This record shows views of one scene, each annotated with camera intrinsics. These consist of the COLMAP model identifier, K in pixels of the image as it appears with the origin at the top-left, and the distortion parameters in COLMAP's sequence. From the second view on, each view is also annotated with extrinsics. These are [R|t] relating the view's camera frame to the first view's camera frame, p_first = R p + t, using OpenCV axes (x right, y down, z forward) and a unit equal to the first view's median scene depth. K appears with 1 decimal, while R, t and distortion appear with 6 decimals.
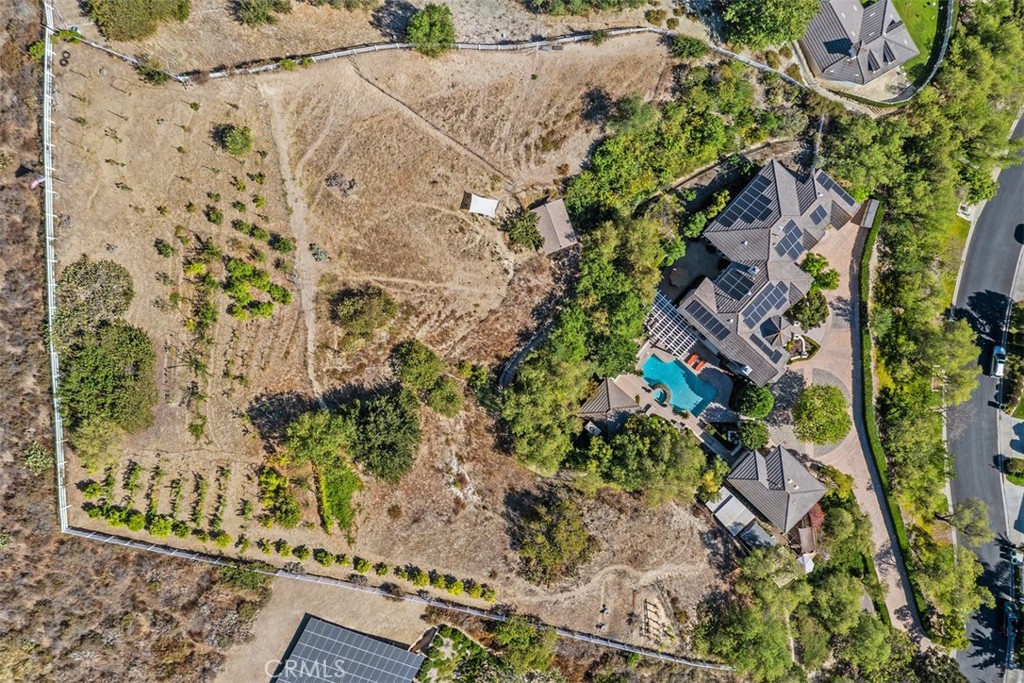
lens RADIAL K [[801.0, 0, 508.8], [0, 801.0, 339.4], [0, 0, 1]] dist [-0.009814, 0.001208]
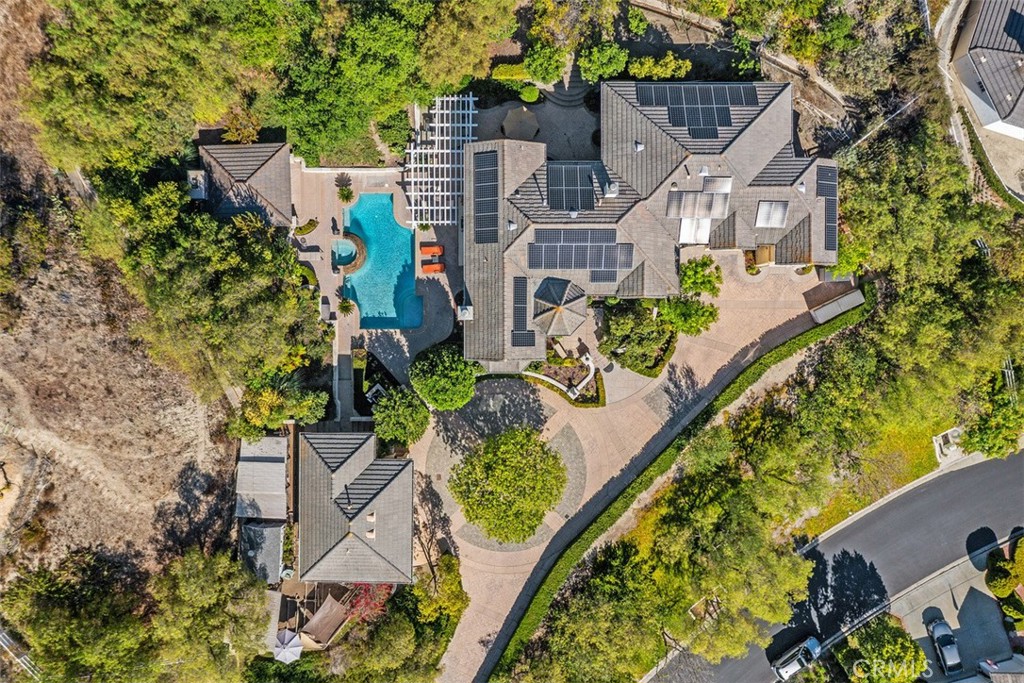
lens RADIAL K [[801.0, 0, 508.8], [0, 801.0, 339.4], [0, 0, 1]] dist [-0.009814, 0.001208]
pose [[0.677443, 0.735258, 0.021621, 0.305884], [-0.735305, 0.677698, -0.007197, 0.031828], [-0.019944, -0.011023, 0.999740, 0.451633]]
